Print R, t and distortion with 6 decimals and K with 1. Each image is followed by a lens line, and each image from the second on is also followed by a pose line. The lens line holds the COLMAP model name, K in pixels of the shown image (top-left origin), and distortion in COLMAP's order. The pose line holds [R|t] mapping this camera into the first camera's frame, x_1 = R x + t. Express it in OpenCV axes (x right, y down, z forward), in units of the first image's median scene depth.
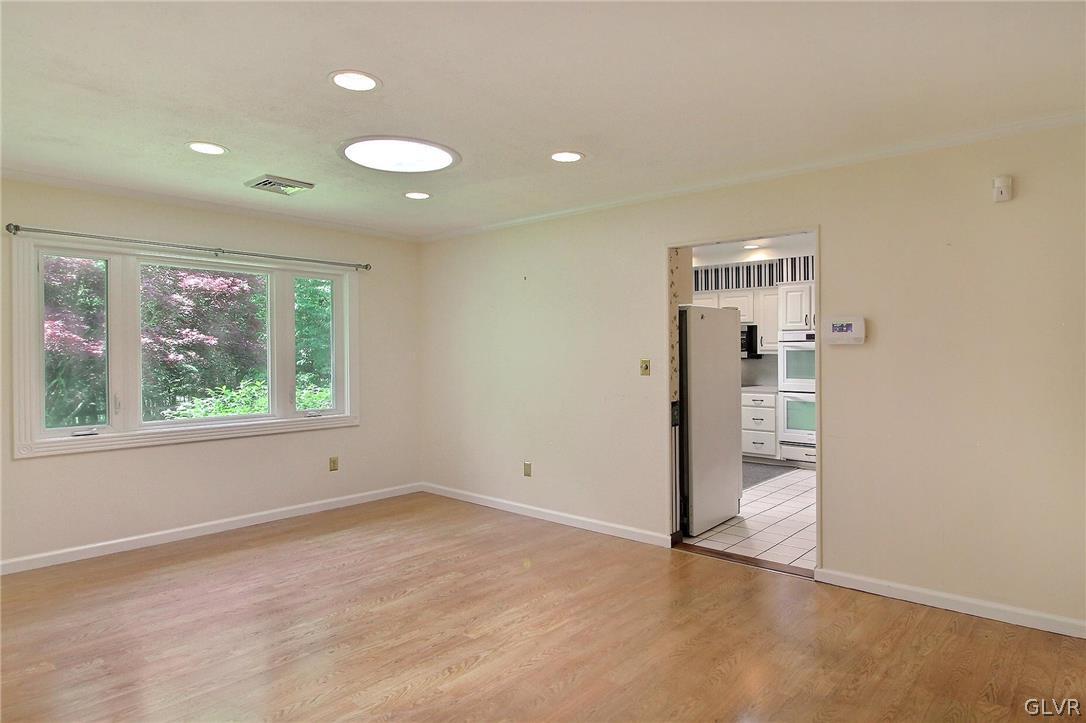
lens RADIAL K [[646.5, 0, 543.0], [0, 646.5, 361.5], [0, 0, 1]] dist [0.000130, -0.001765]
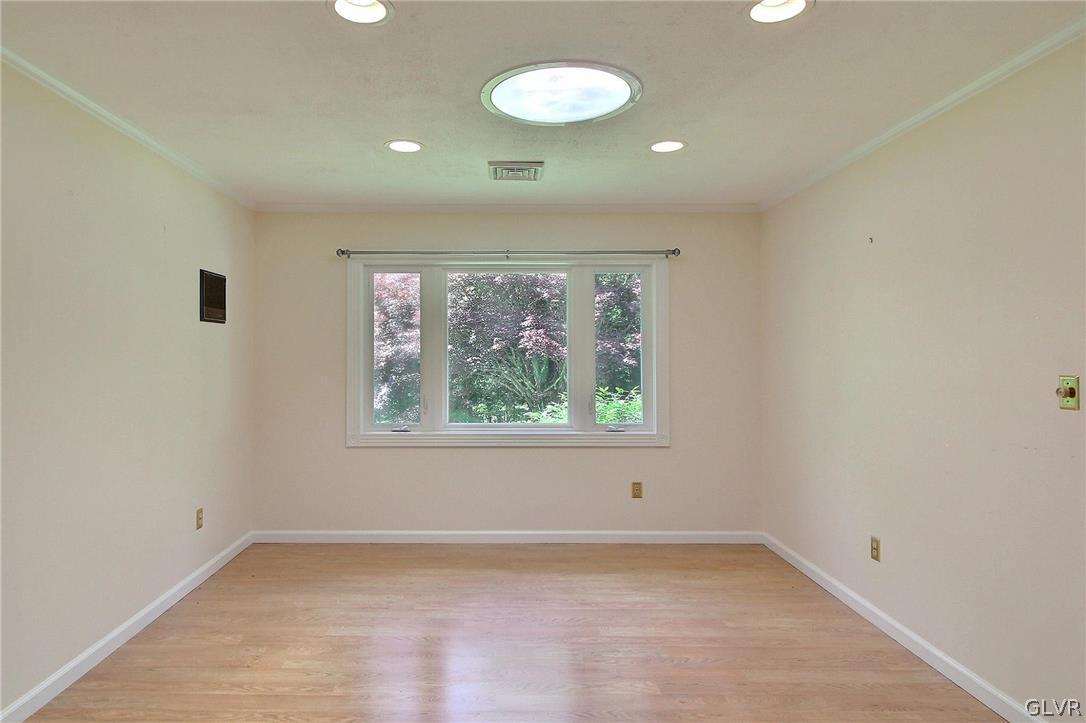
lens RADIAL K [[645.5, 0, 555.6], [0, 645.5, 351.0], [0, 0, 1]] dist [0.003762, -0.000357]
pose [[0.662377, -0.003222, -0.749164, 0.275405], [-0.012417, 0.999806, -0.015278, -0.009663], [0.749068, 0.019422, 0.662209, 0.420528]]
